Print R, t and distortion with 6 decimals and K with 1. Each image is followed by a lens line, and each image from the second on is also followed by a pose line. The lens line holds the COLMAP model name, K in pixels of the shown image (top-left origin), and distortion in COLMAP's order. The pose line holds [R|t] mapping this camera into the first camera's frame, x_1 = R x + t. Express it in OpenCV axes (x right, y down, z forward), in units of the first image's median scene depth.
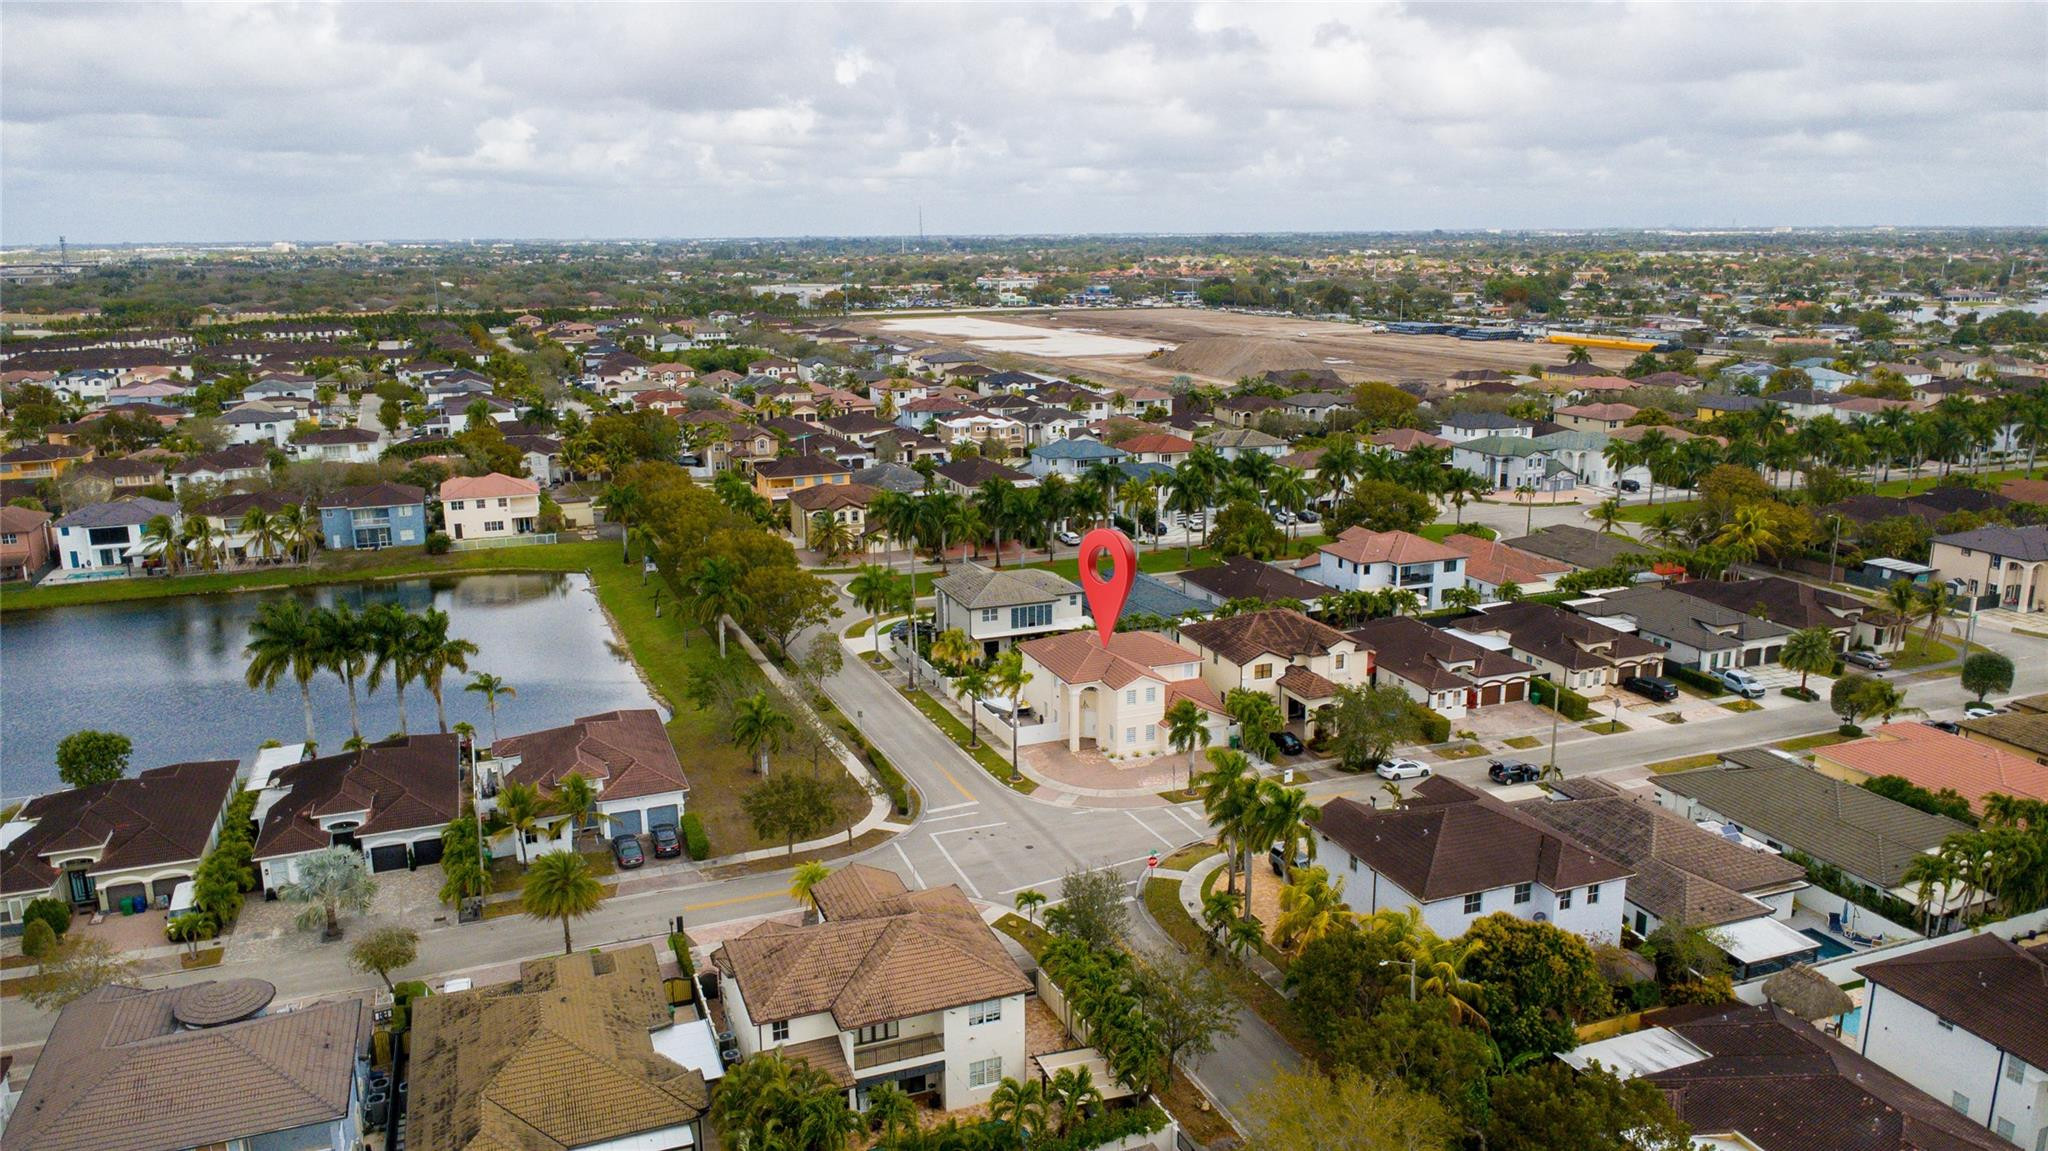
lens RADIAL K [[1470.9, 0, 1026.9], [0, 1470.9, 575.0], [0, 0, 1]] dist [0.025219, -0.037000]
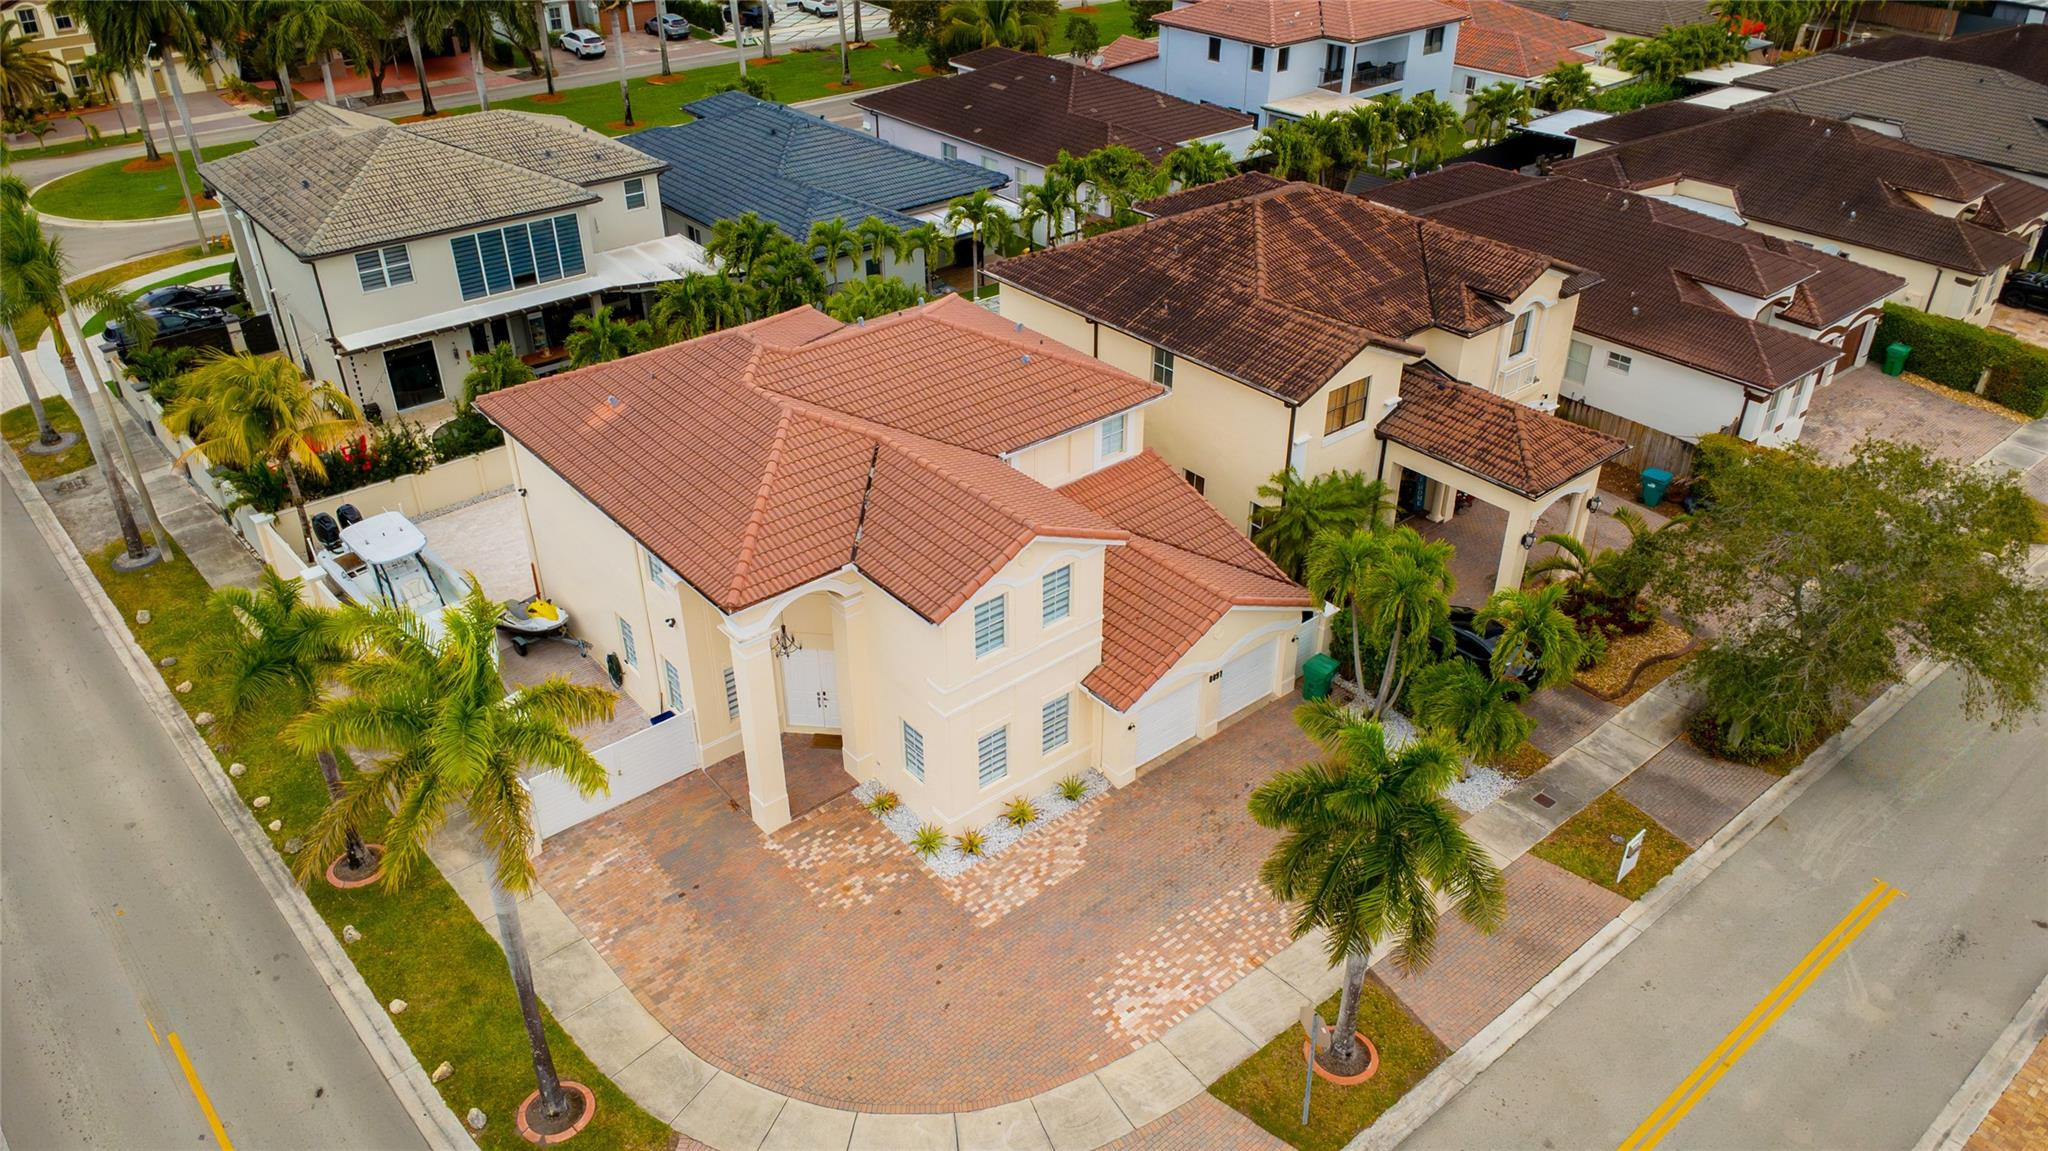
lens RADIAL K [[1470.9, 0, 1033.0], [0, 1470.9, 574.0], [0, 0, 1]] dist [0.025219, -0.037000]
pose [[0.947081, -0.160389, 0.278053, 0.008921], [0.068929, 0.947631, 0.311841, -0.000528], [-0.313507, -0.276173, 0.908538, 0.641842]]
